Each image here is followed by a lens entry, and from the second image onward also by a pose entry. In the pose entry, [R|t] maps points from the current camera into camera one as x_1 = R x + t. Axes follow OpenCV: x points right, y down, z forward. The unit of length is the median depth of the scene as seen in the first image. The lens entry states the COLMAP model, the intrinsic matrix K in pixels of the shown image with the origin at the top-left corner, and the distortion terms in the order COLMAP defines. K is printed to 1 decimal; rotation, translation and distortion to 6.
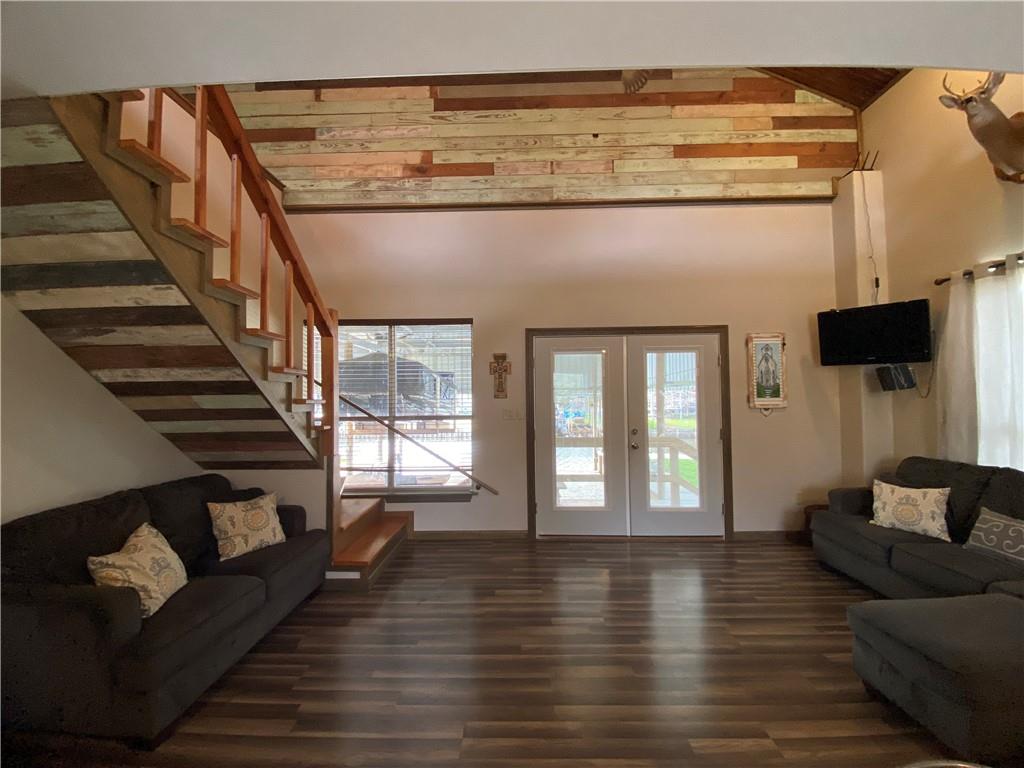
lens RADIAL K [[411.3, 0, 510.2], [0, 411.3, 386.7], [0, 0, 1]] dist [0.032056, -0.027378]
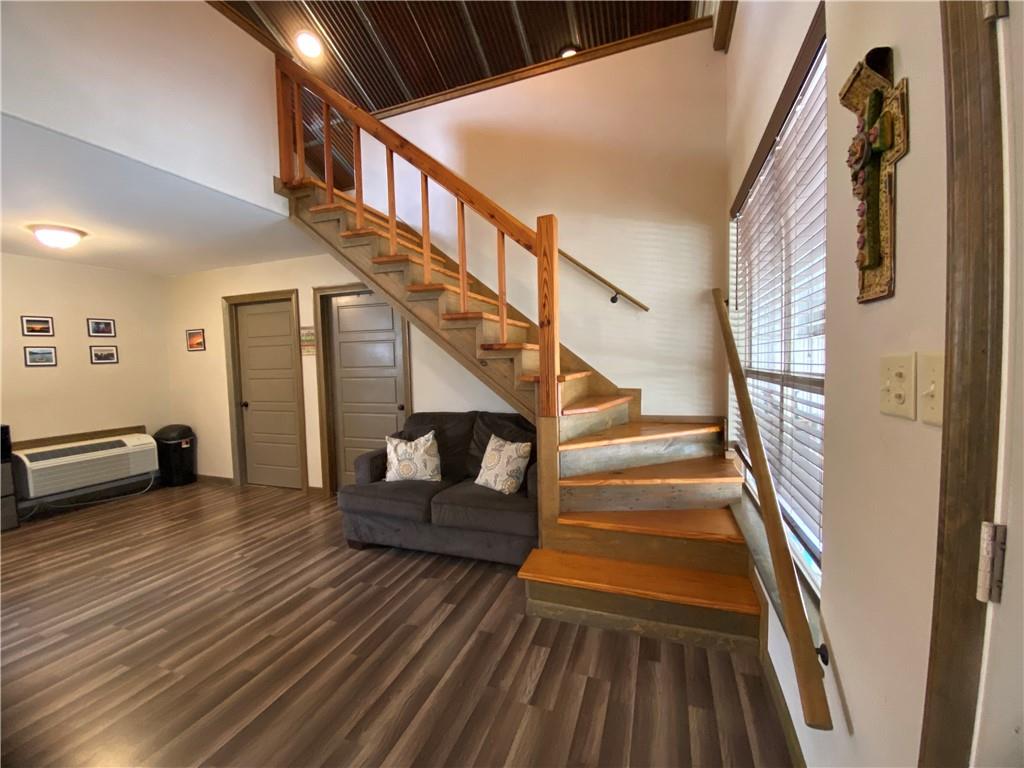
lens RADIAL K [[411.3, 0, 510.2], [0, 411.3, 386.7], [0, 0, 1]] dist [0.032056, -0.027378]
pose [[-0.314642, 0.074660, -0.946270, 0.293575], [0.053965, 0.996697, 0.060695, 0.062695], [0.947675, -0.031969, -0.317632, 1.160640]]
